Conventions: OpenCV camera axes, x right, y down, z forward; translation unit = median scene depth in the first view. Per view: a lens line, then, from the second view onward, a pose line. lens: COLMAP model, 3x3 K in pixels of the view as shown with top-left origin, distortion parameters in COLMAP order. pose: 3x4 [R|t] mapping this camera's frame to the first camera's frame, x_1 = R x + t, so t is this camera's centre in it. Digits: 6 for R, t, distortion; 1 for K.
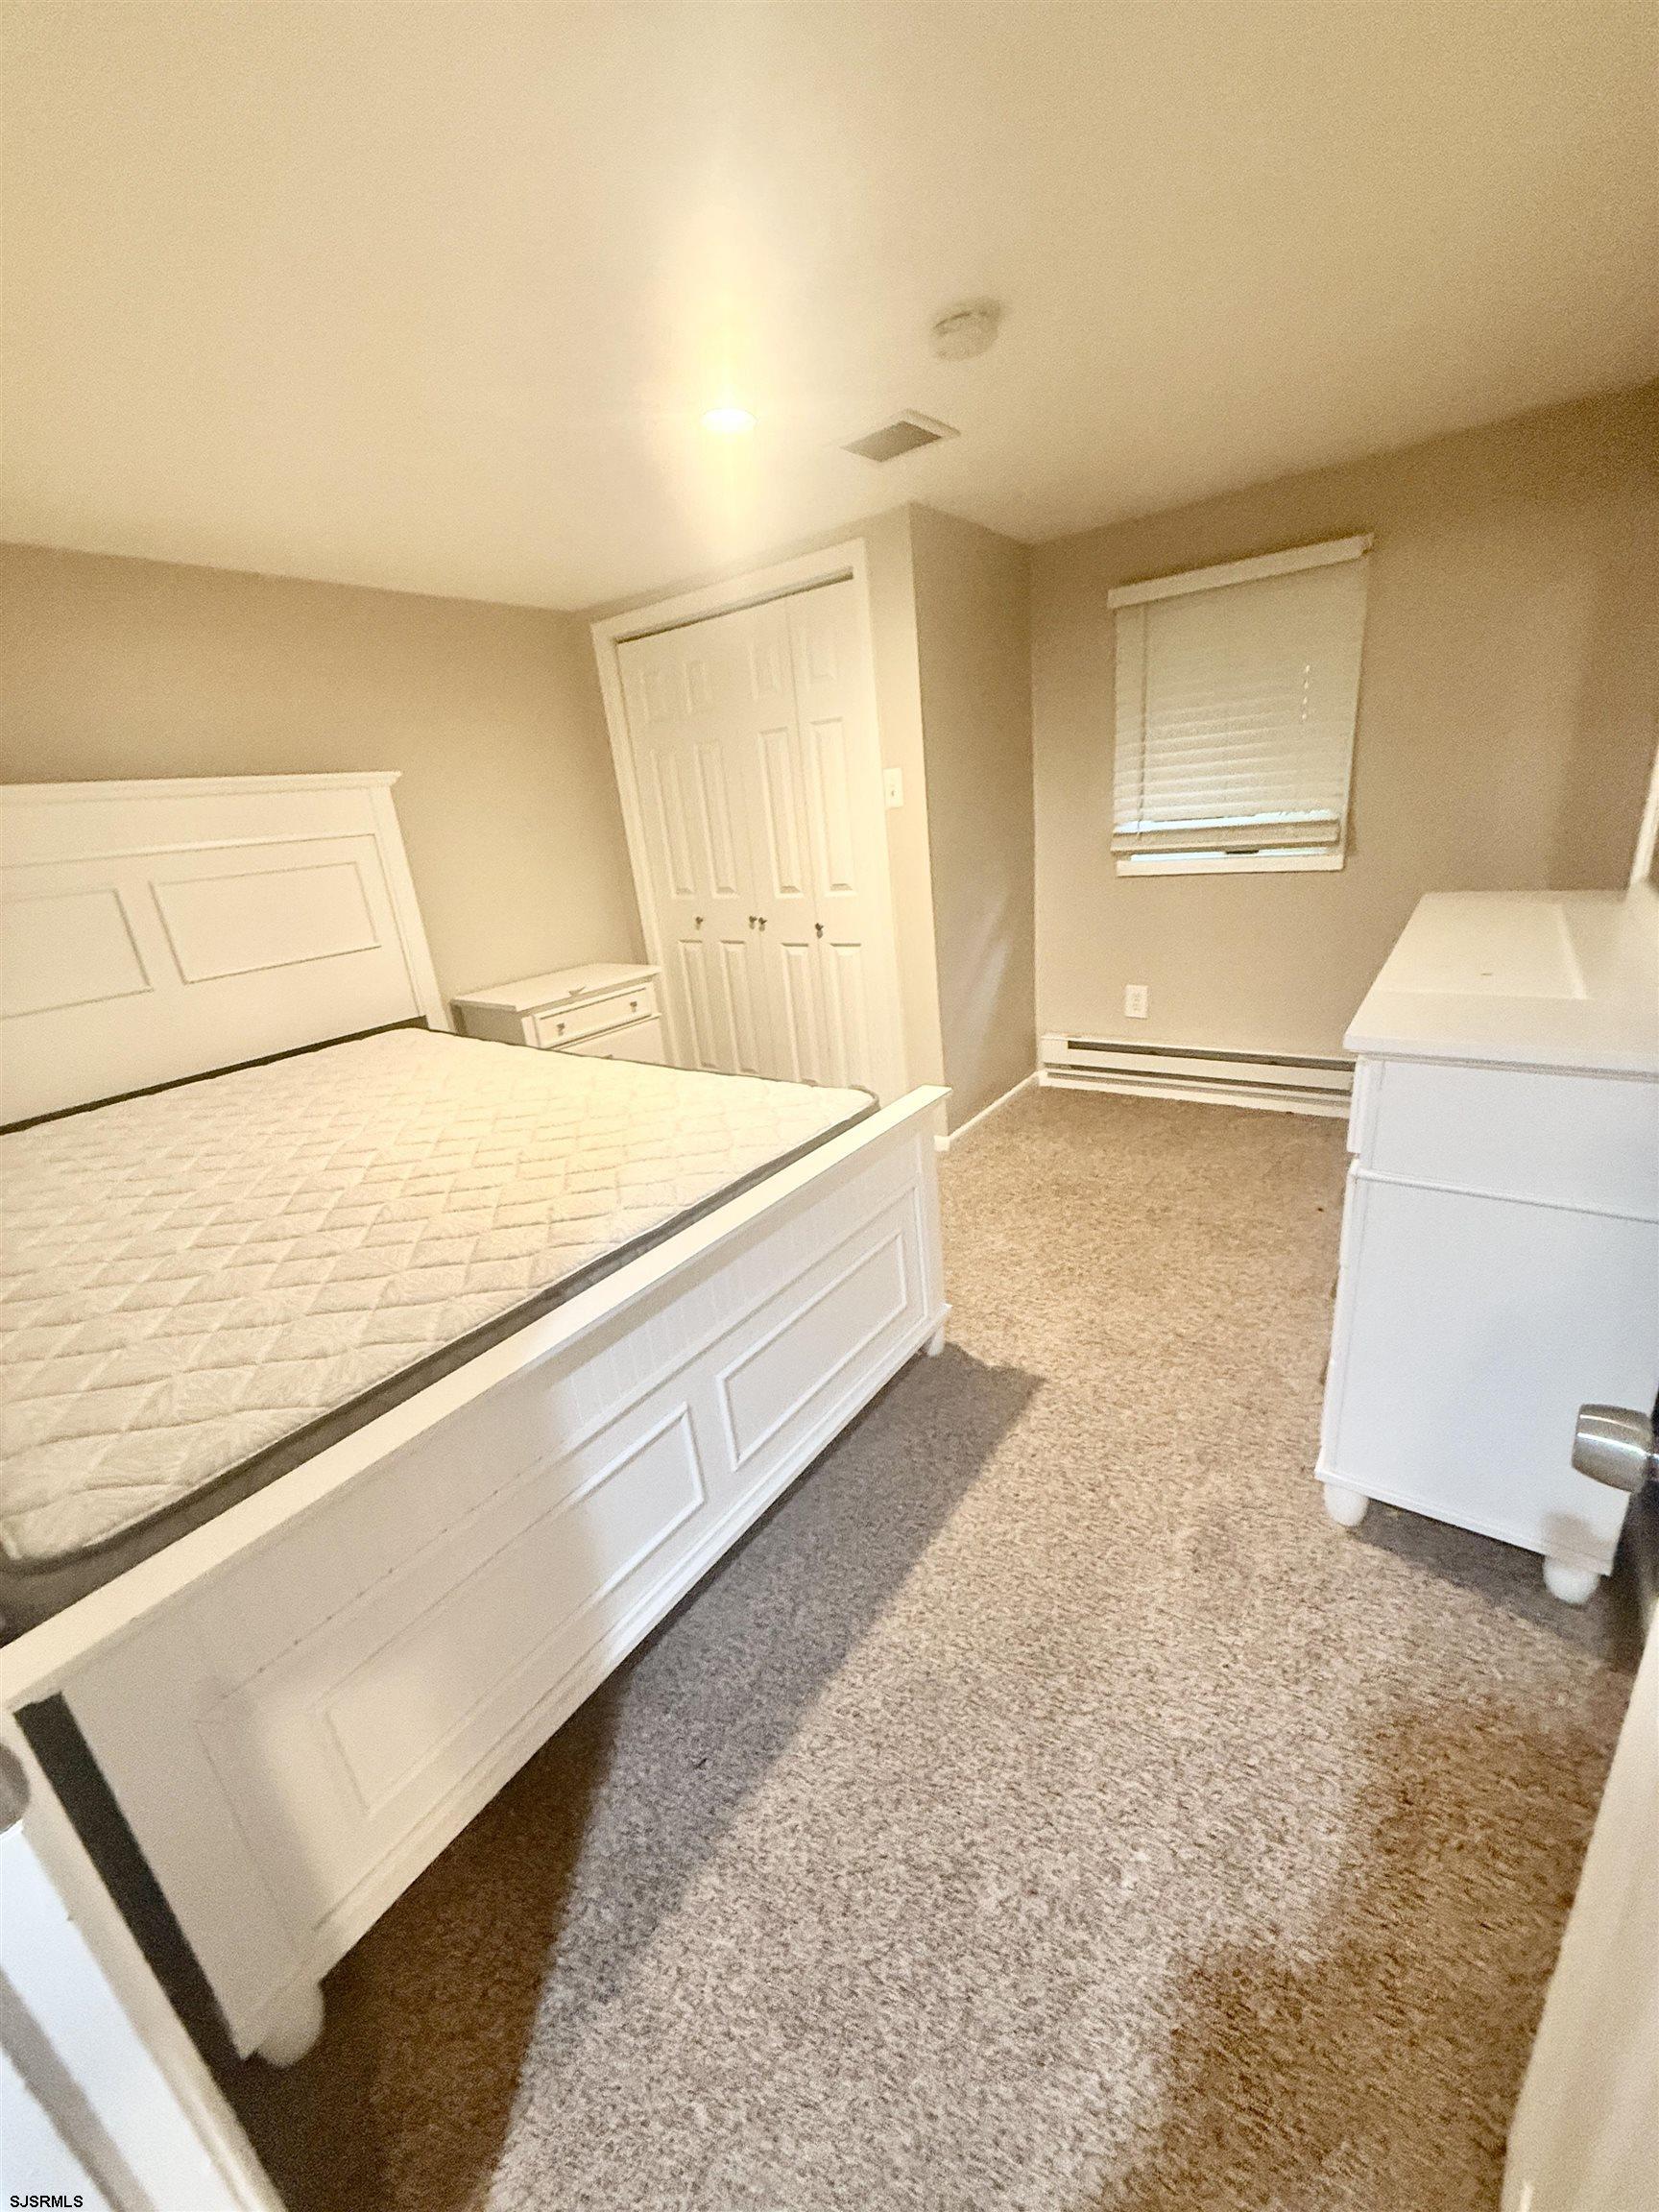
lens RADIAL K [[875.5, 0, 829.5], [0, 875.5, 1106.0], [0, 0, 1]] dist [0.001142, 0.000075]
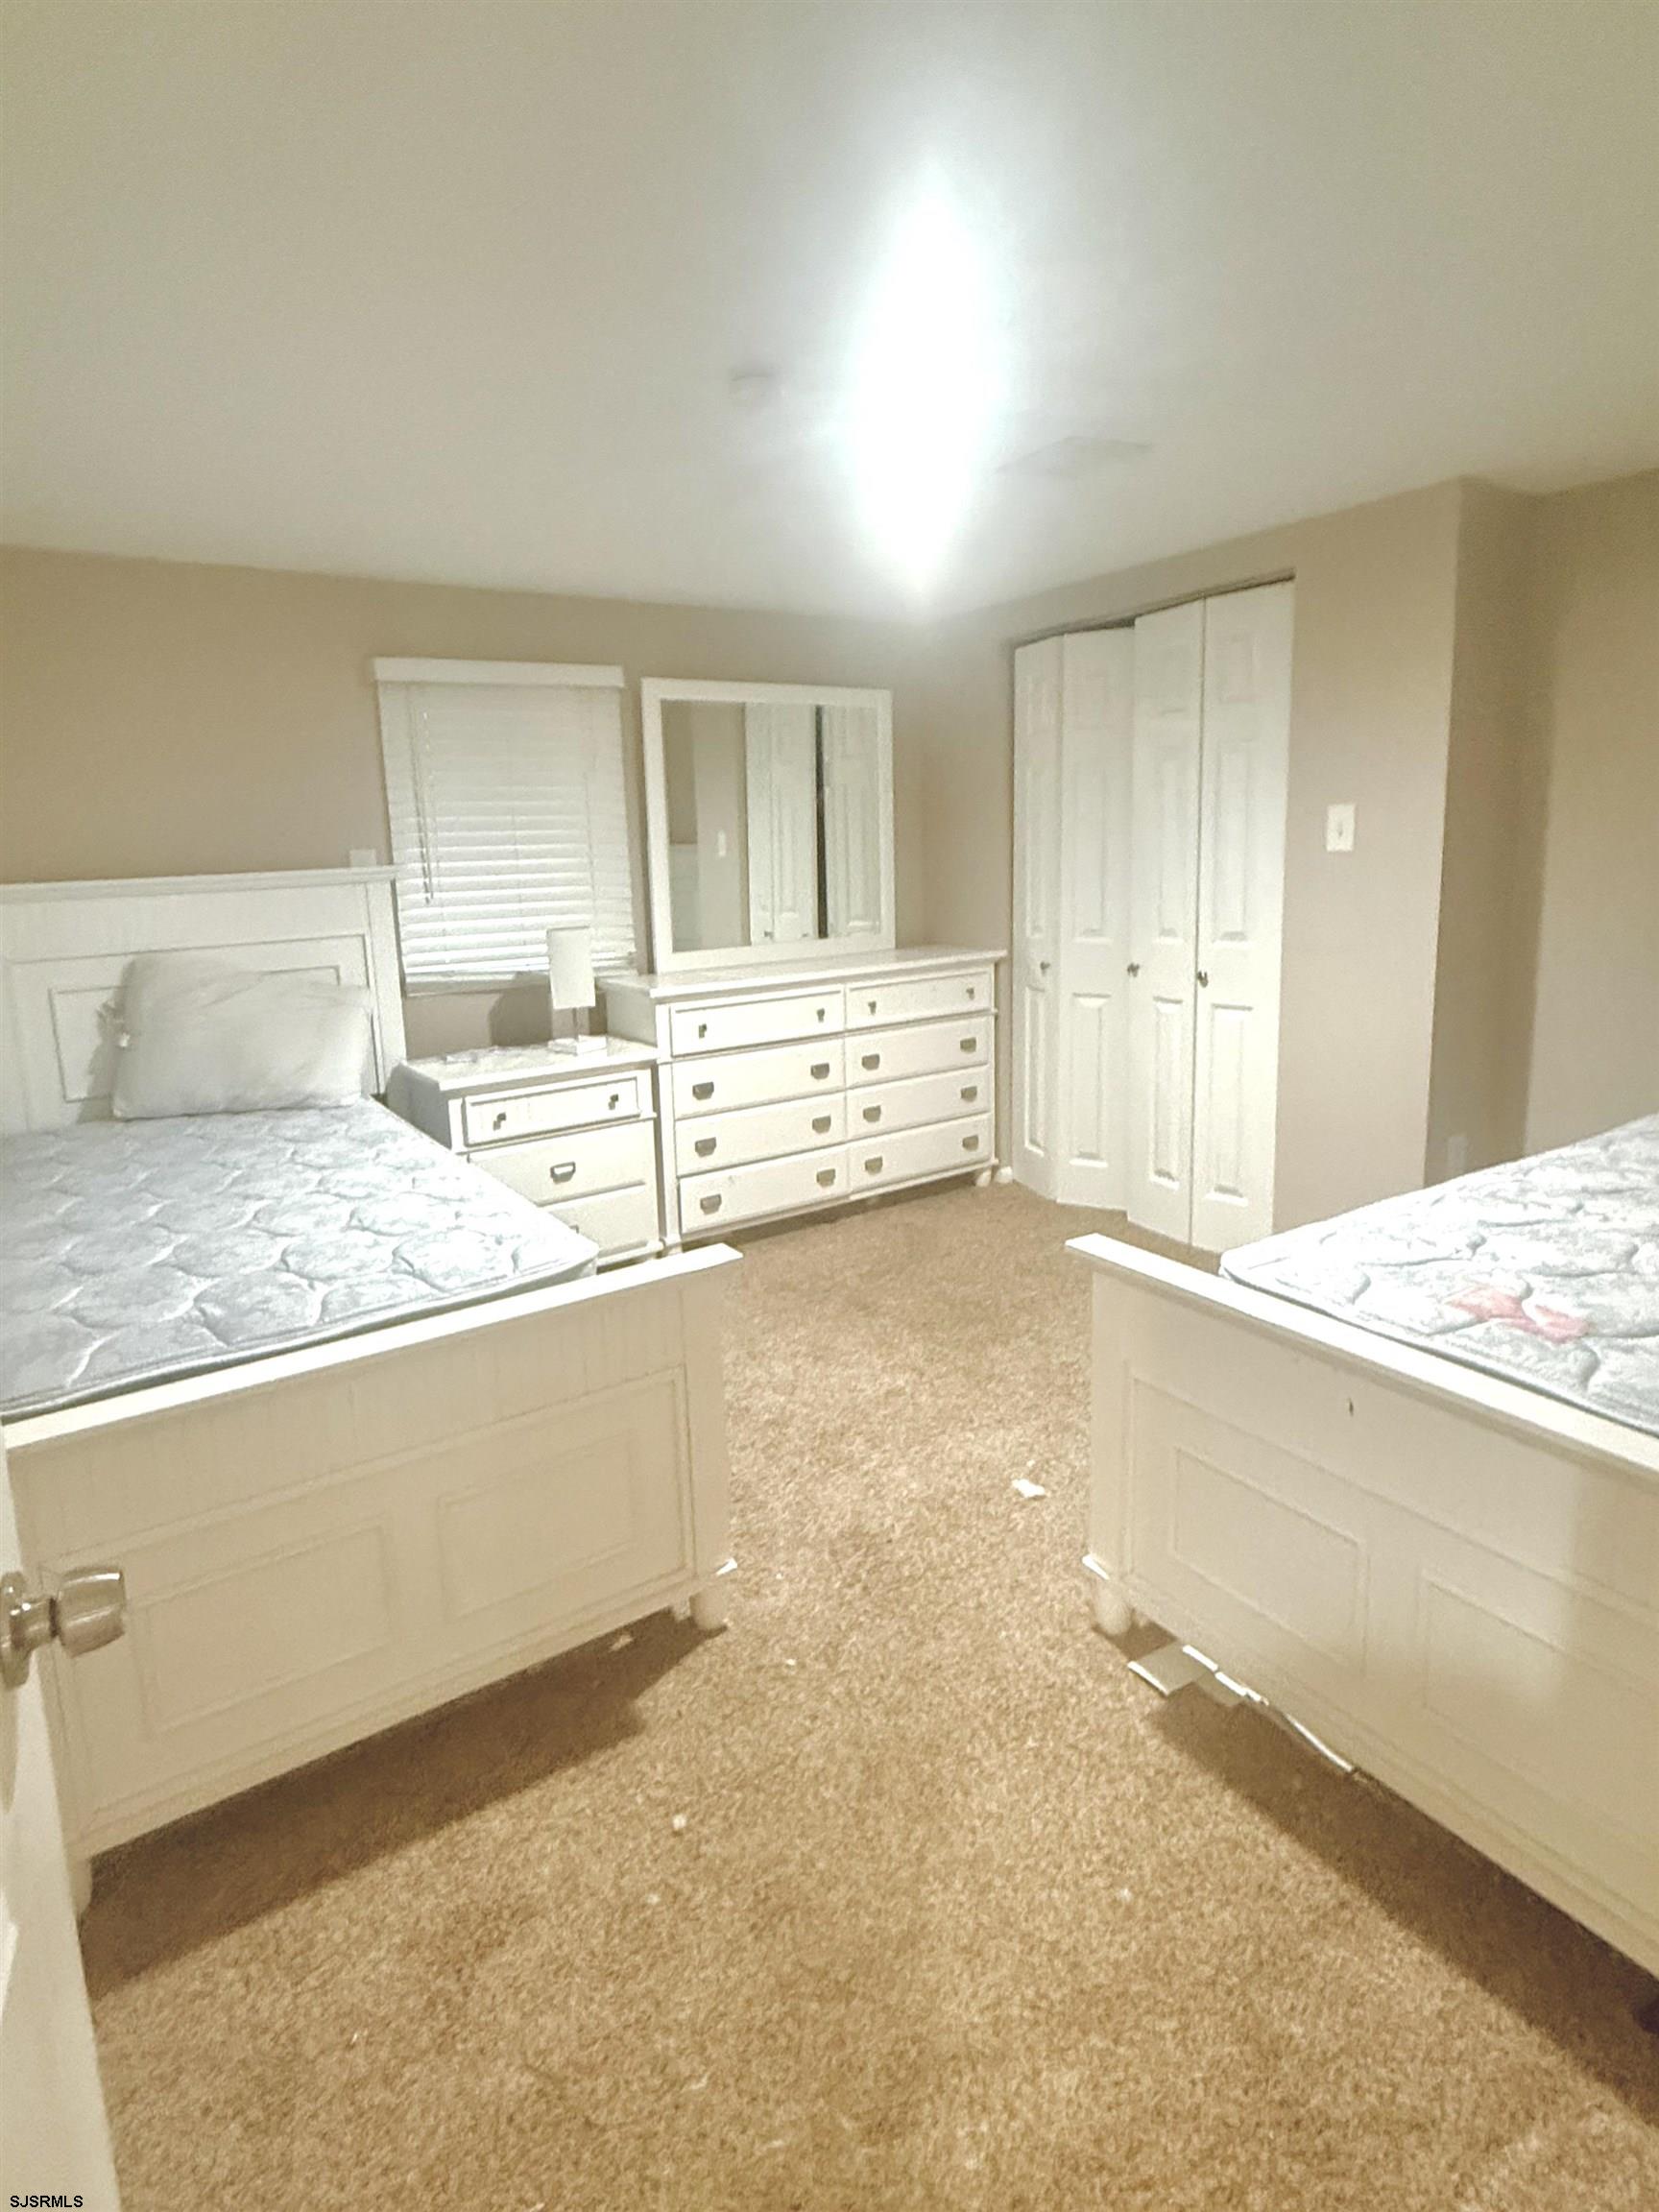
lens RADIAL K [[875.5, 0, 829.5], [0, 875.5, 1106.0], [0, 0, 1]] dist [0.001142, 0.000075]
pose [[0.893489, 0.159751, -0.419710, 0.264888], [-0.174152, 0.984710, 0.004062, -0.146341], [0.413941, 0.069464, 0.907649, 0.392710]]
